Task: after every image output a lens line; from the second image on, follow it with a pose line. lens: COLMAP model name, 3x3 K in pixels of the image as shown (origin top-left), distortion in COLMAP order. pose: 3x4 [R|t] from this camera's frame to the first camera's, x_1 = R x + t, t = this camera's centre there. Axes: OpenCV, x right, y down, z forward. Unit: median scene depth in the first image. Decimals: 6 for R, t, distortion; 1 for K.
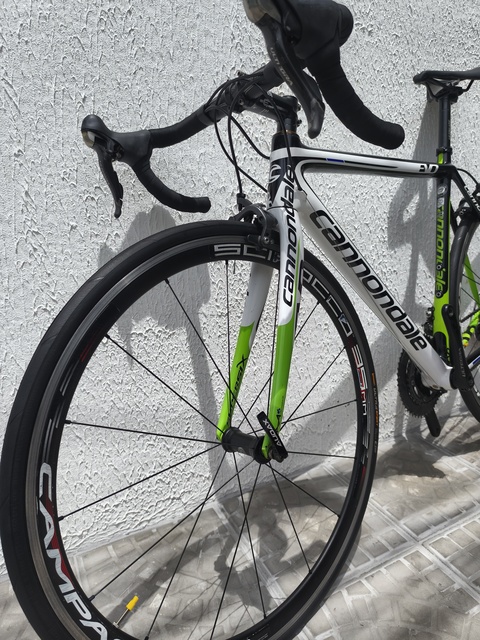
lens RADIAL K [[444.9, 0, 240.0], [0, 444.9, 320.0], [0, 0, 1]] dist [0.040638, -0.053069]
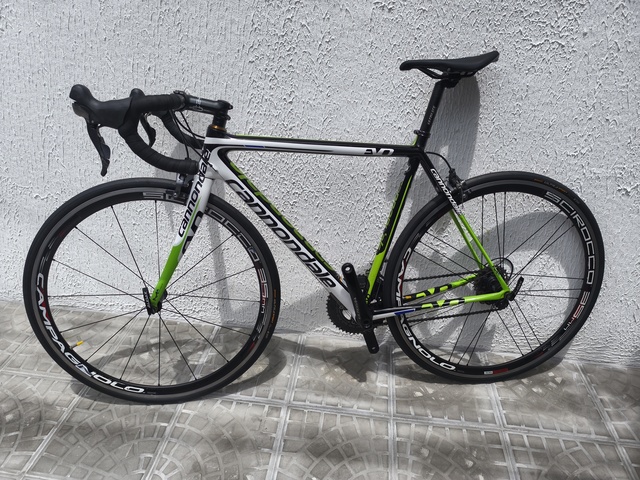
lens RADIAL K [[444.9, 0, 329.2], [0, 444.9, 240.5], [0, 0, 1]] dist [0.040638, -0.053069]
pose [[0.827346, 0.335163, -0.450738, 1.146628], [-0.218317, 0.931250, 0.291736, -0.541039], [0.517529, -0.142963, 0.843638, -0.116778]]
